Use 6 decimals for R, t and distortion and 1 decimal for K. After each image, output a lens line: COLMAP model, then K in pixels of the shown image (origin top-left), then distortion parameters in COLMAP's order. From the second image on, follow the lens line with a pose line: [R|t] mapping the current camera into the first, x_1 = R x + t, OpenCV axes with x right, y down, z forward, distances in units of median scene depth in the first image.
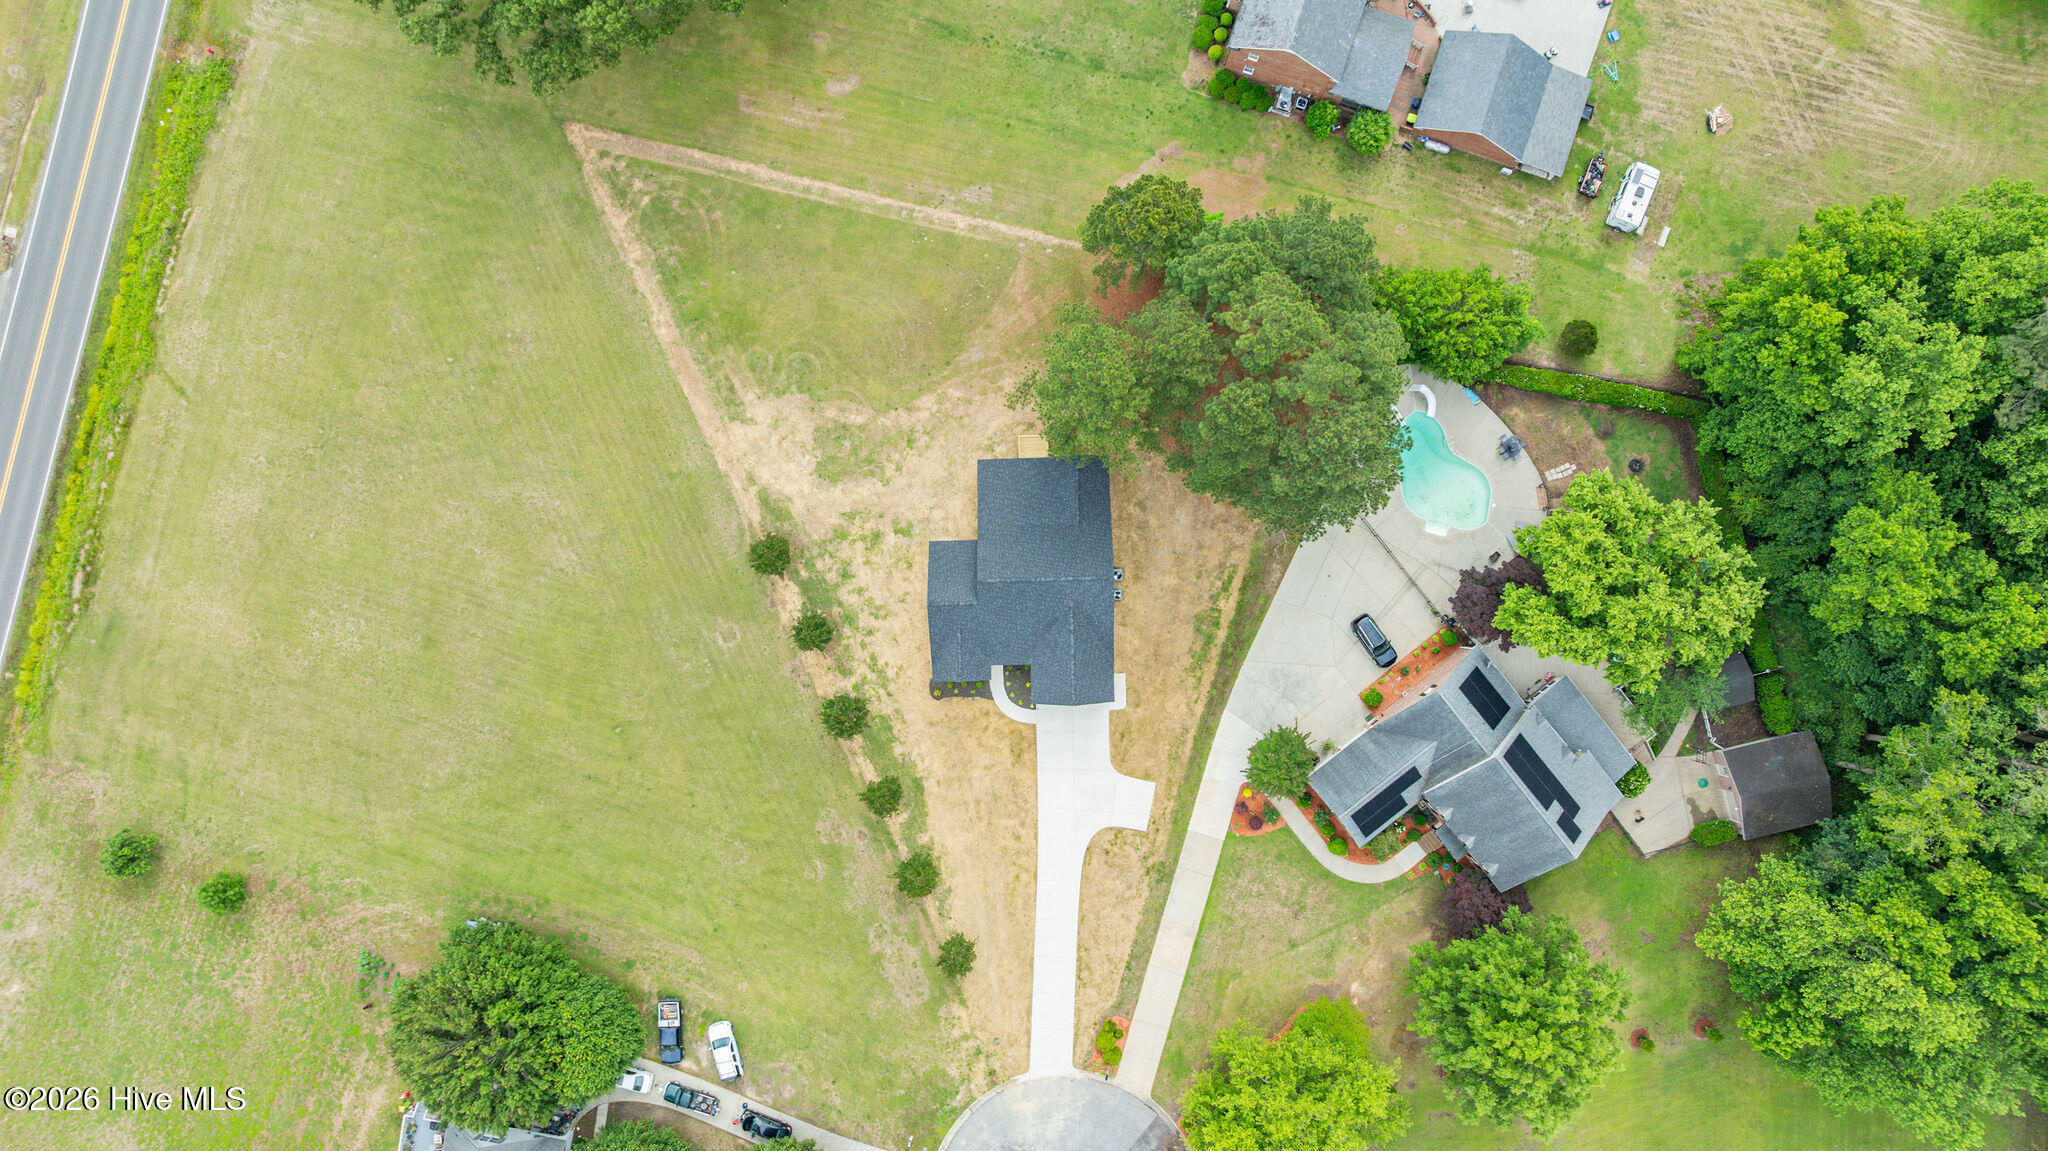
lens RADIAL K [[1457.8, 0, 1024.0], [0, 1457.8, 575.5], [0, 0, 1]] dist [-0.009764, 0.000463]
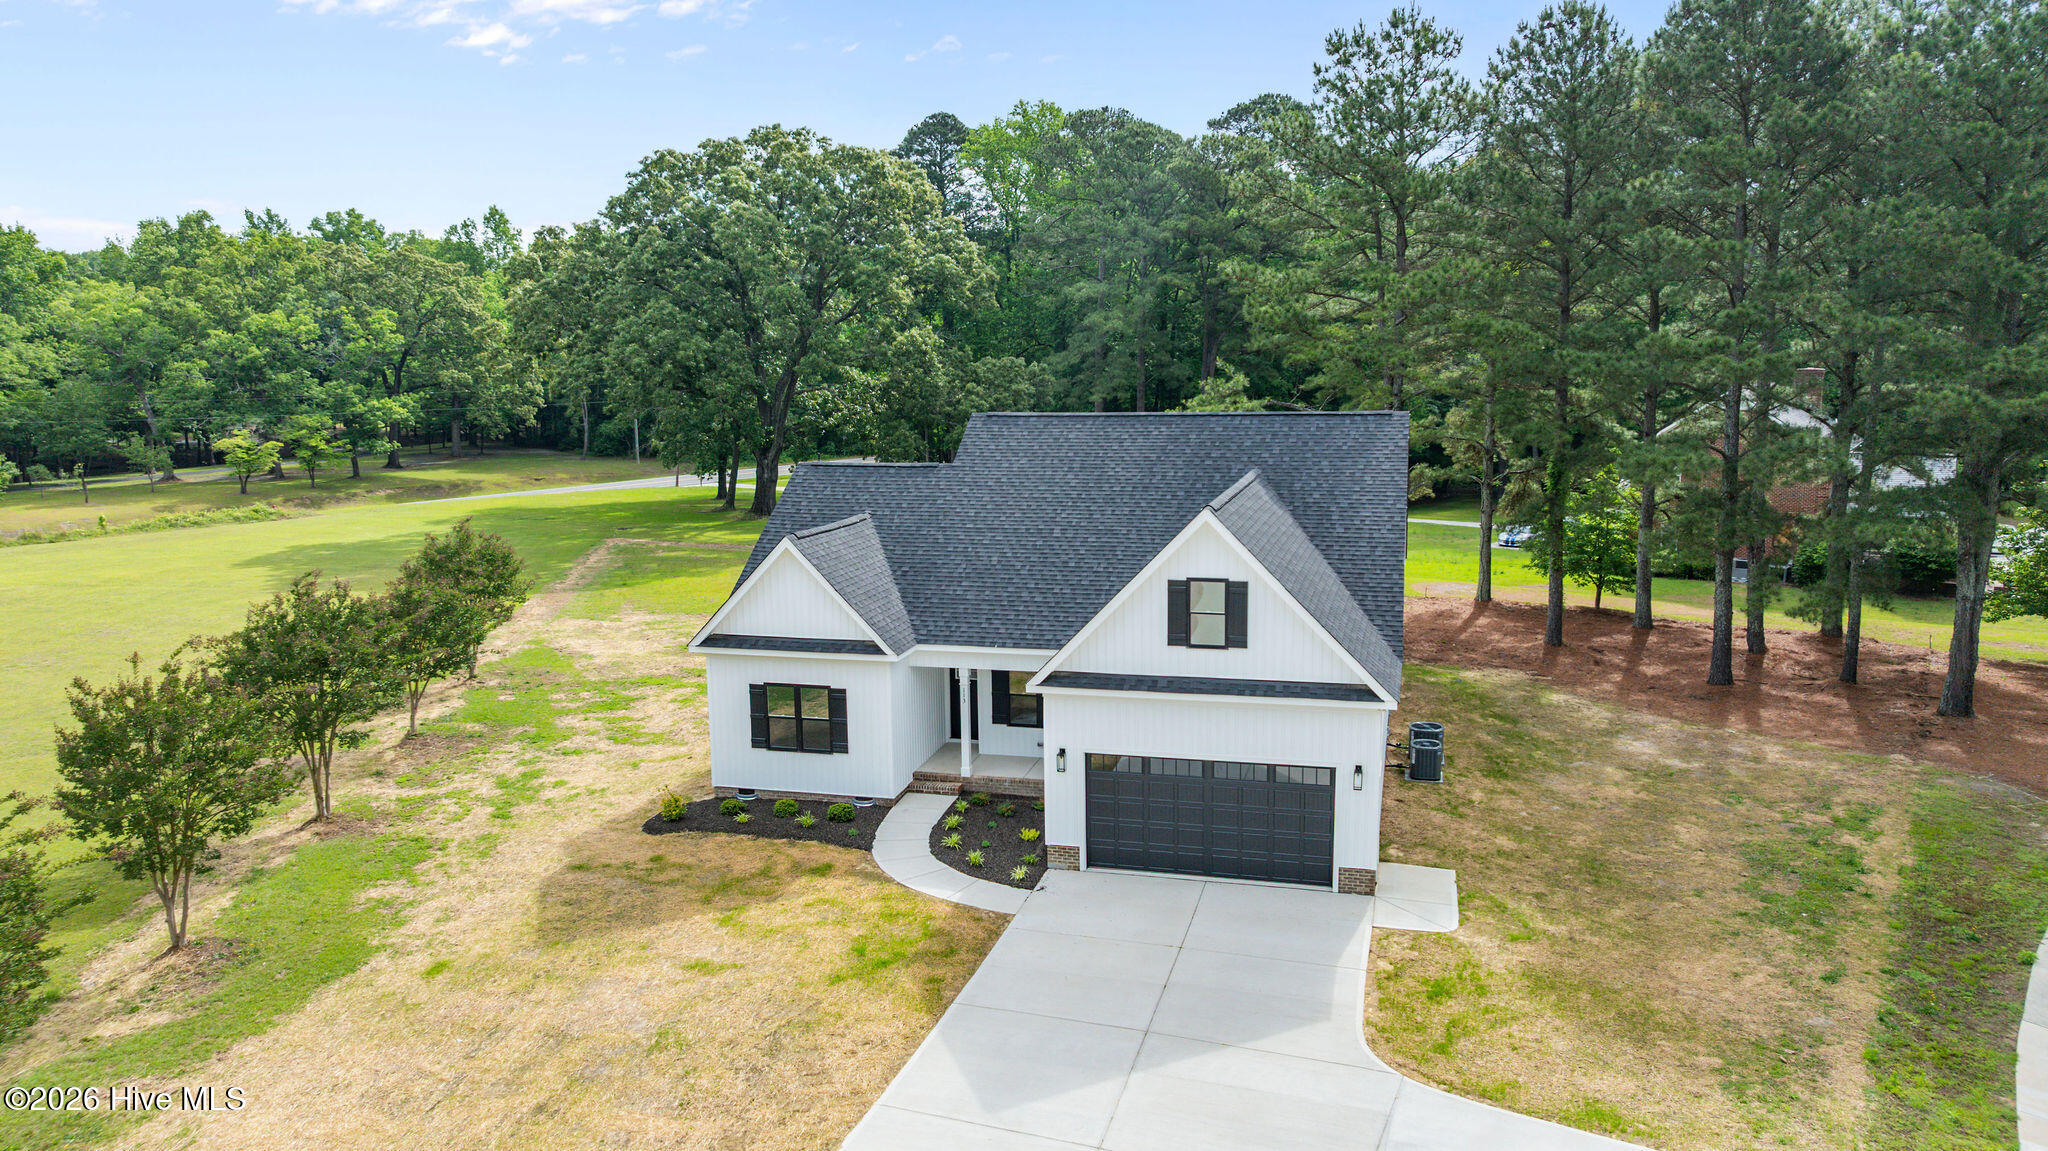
lens RADIAL K [[1454.9, 0, 1024.0], [0, 1454.9, 575.5], [0, 0, 1]] dist [-0.017841, -0.001512]
pose [[0.960005, 0.038436, -0.277333, 0.066092], [-0.279856, 0.161627, -0.946339, 0.292334], [0.008451, 0.986103, 0.165919, 0.917225]]
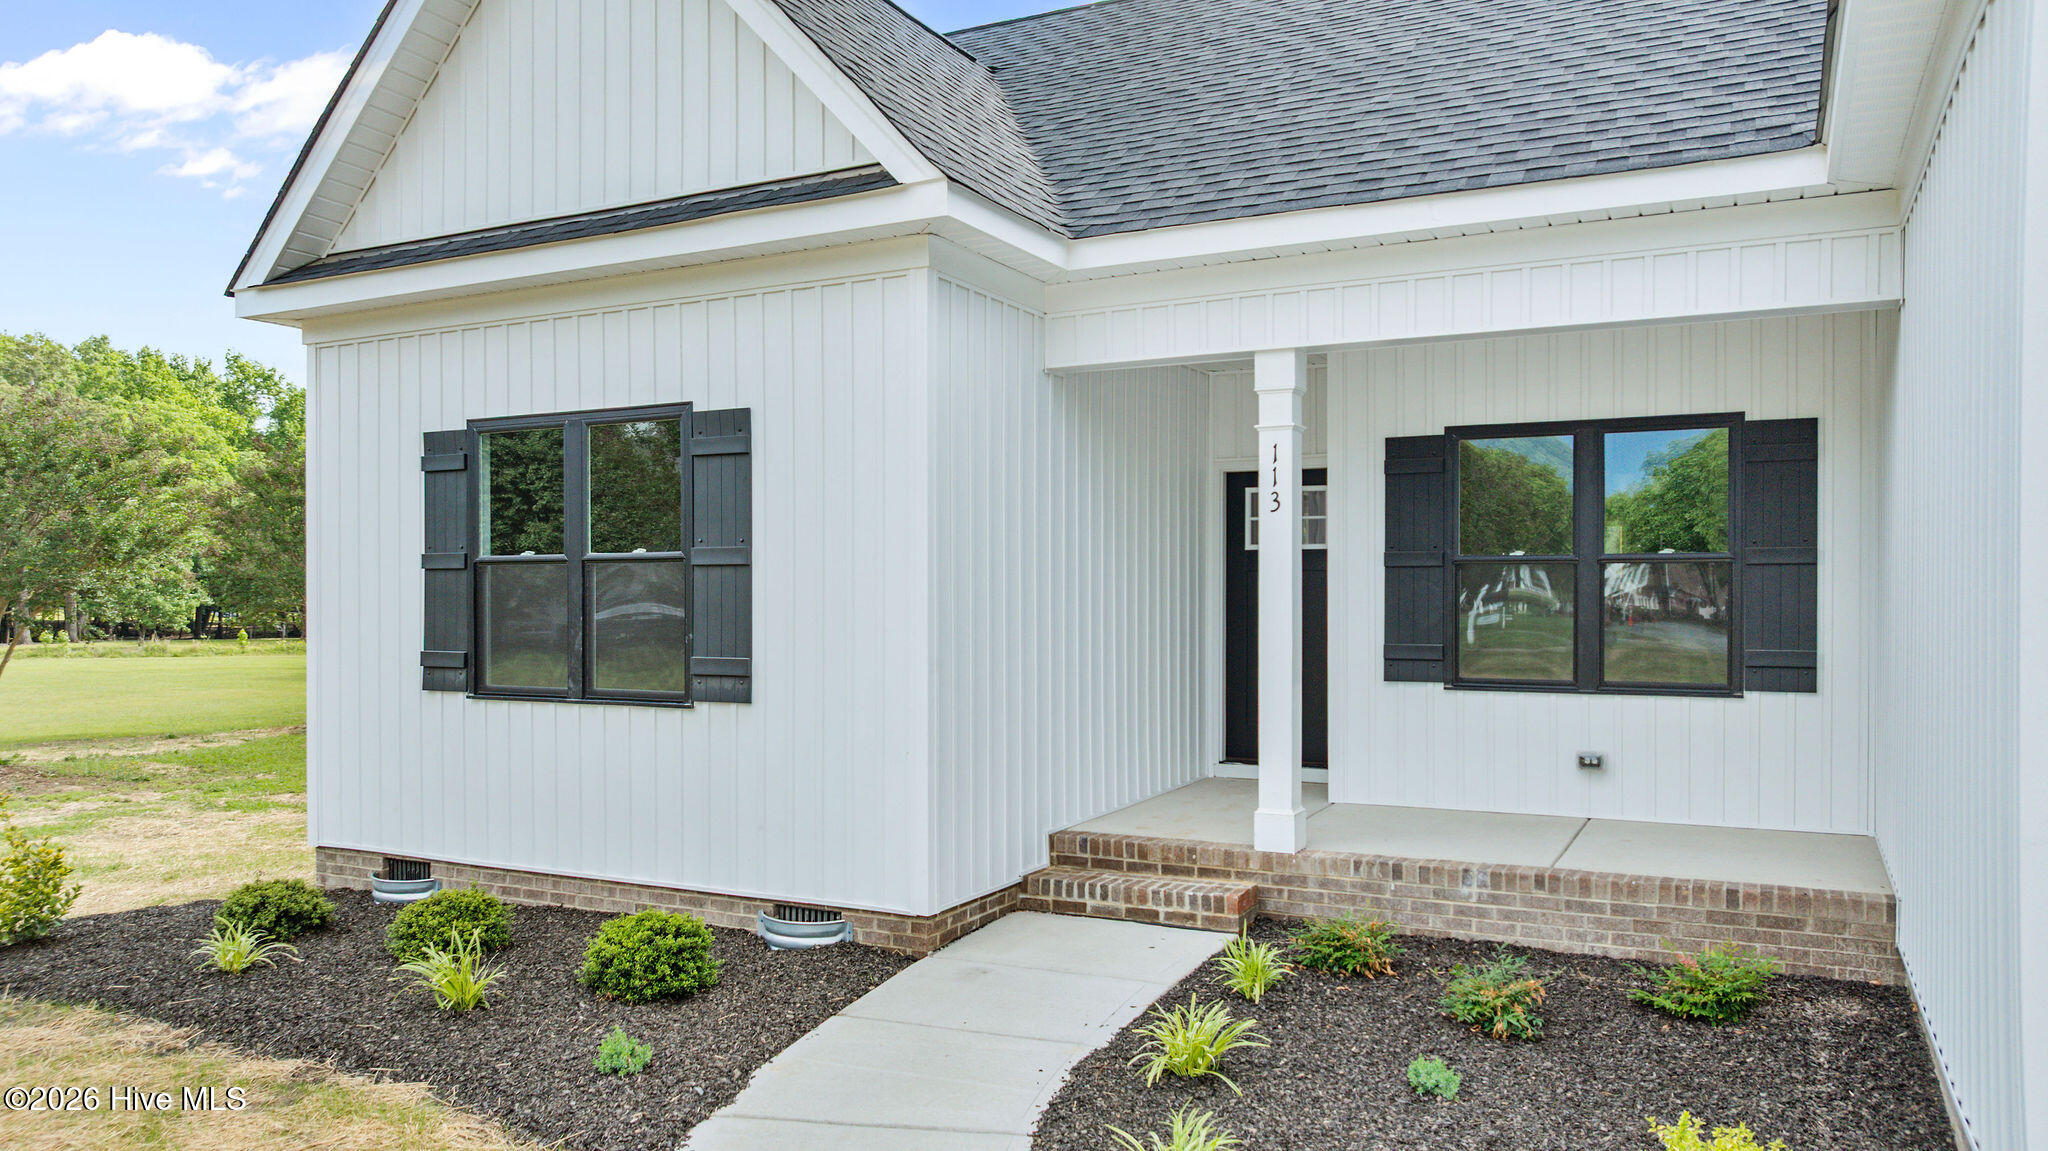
lens RADIAL K [[1527.9, 0, 1024.0], [0, 1527.9, 575.5], [0, 0, 1]] dist [-0.013311, -0.001644]
pose [[0.882663, 0.008605, -0.469928, 0.005497], [-0.469974, 0.004393, -0.882669, 0.114651], [-0.005532, 0.999953, 0.007922, 0.983830]]
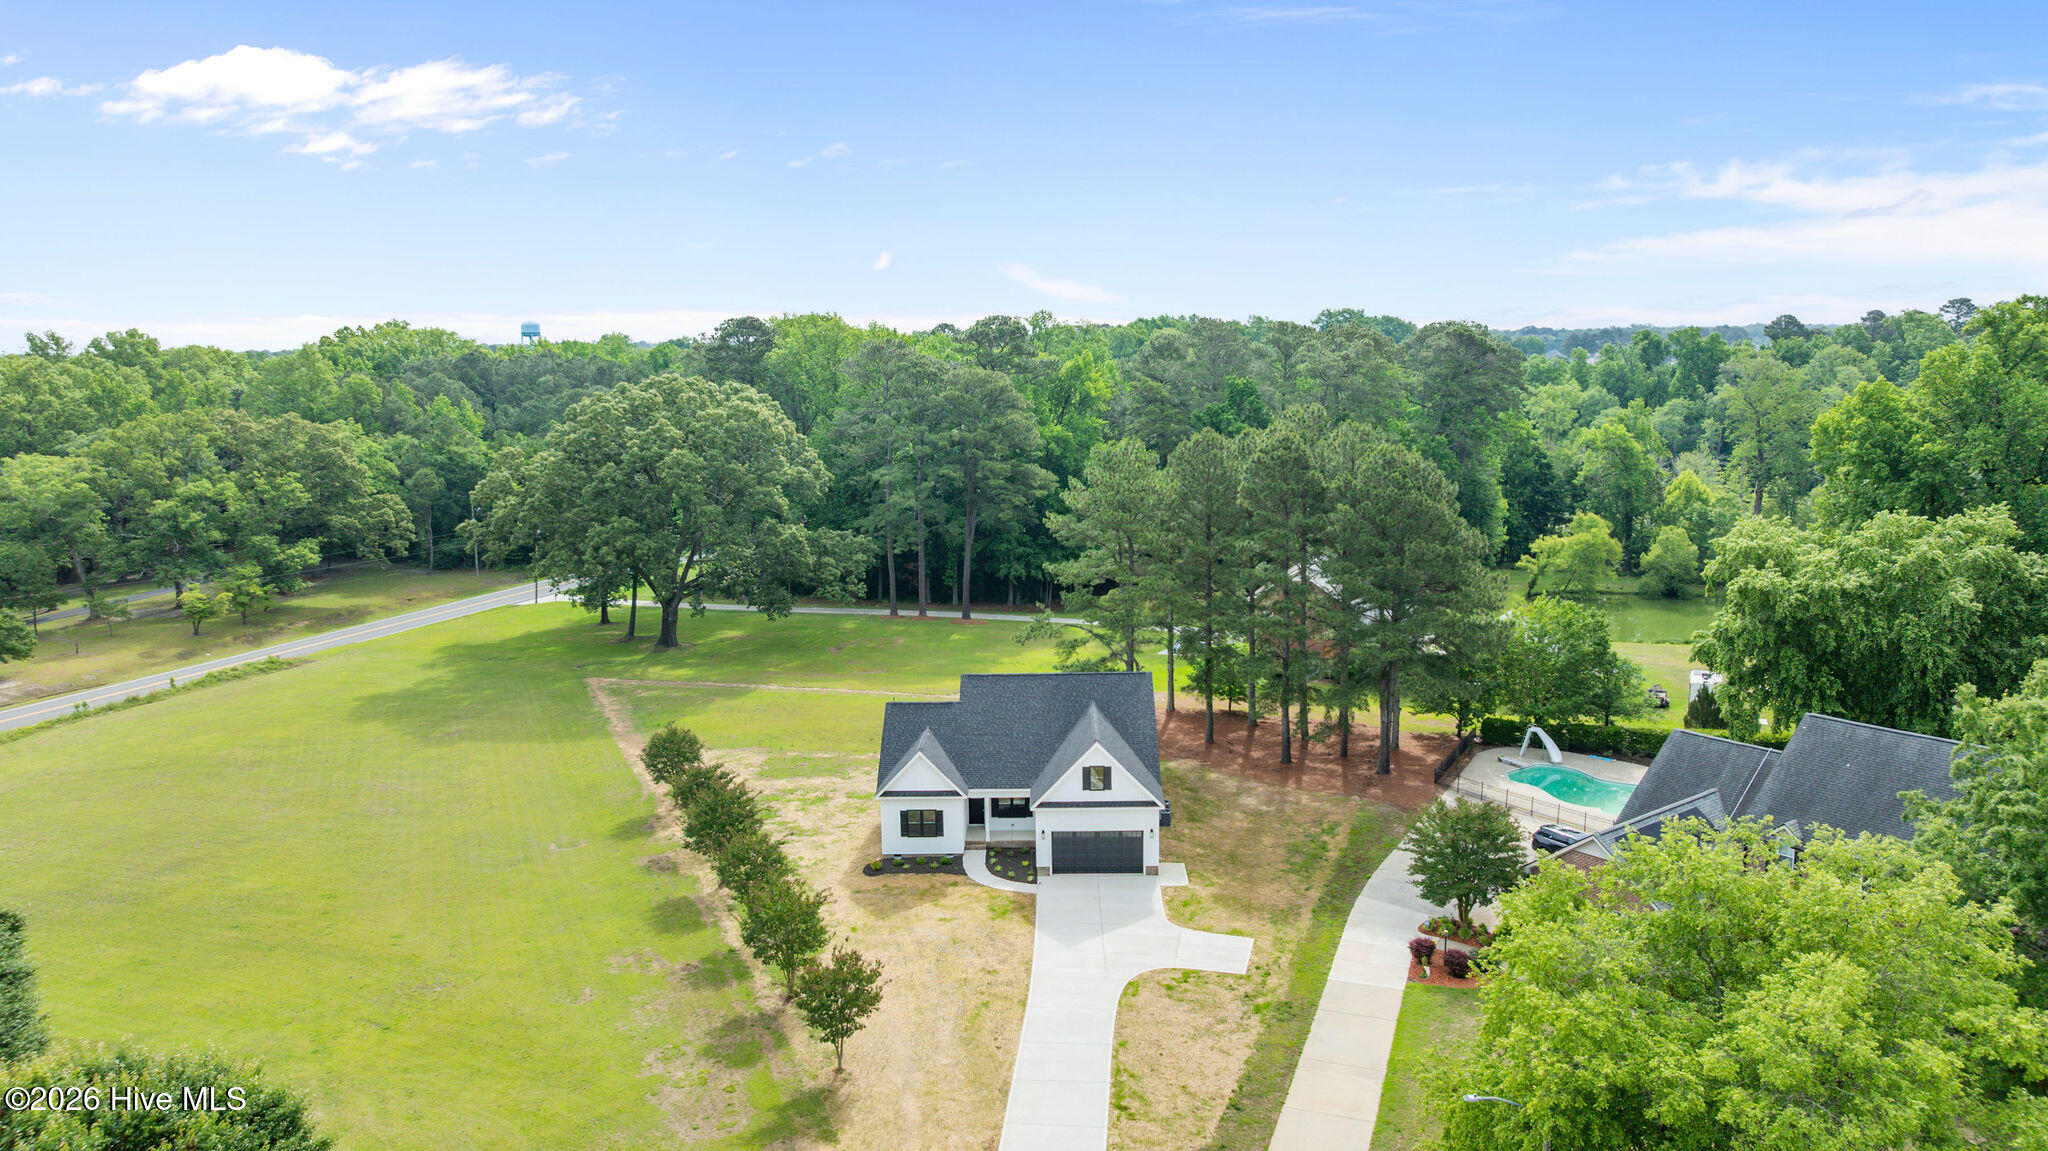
lens RADIAL K [[1457.8, 0, 1024.0], [0, 1457.8, 575.5], [0, 0, 1]] dist [-0.009764, 0.000463]
pose [[0.999005, -0.001223, -0.044575, 0.029688], [-0.043752, 0.166213, -0.985119, 0.655380], [0.008614, 0.986089, 0.165995, 0.778209]]
